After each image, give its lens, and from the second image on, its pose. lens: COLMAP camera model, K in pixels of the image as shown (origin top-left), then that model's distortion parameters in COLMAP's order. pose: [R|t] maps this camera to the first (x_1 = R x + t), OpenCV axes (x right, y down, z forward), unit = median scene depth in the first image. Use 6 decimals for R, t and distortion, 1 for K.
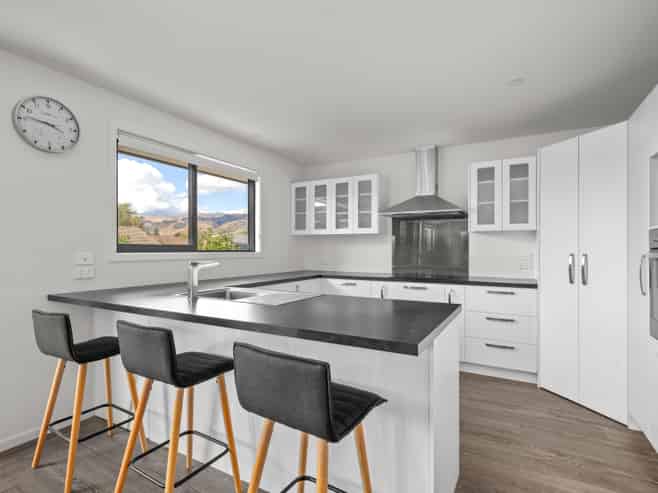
lens RADIAL K [[368.8, 0, 330.4], [0, 368.8, 248.8], [0, 0, 1]] dist [-0.003619, 0.001923]
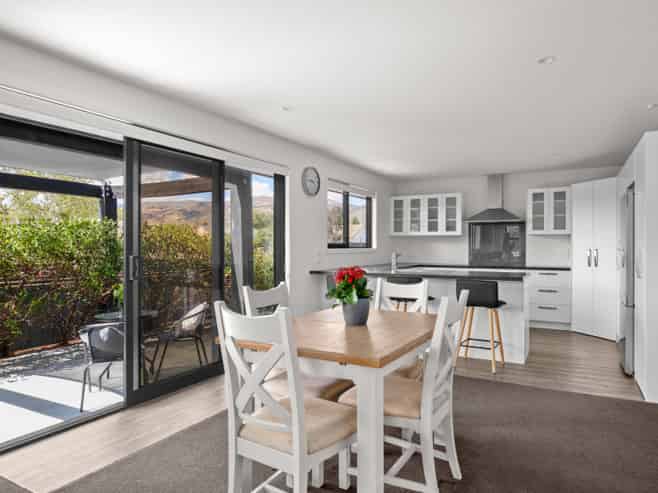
lens RADIAL K [[446.2, 0, 327.7], [0, 446.2, 248.6], [0, 0, 1]] dist [-0.046948, -0.001112]
pose [[0.999652, -0.000851, -0.026375, -0.358429], [0.001022, 0.999978, 0.006479, -0.002010], [0.026369, -0.006504, 0.999631, -0.757769]]
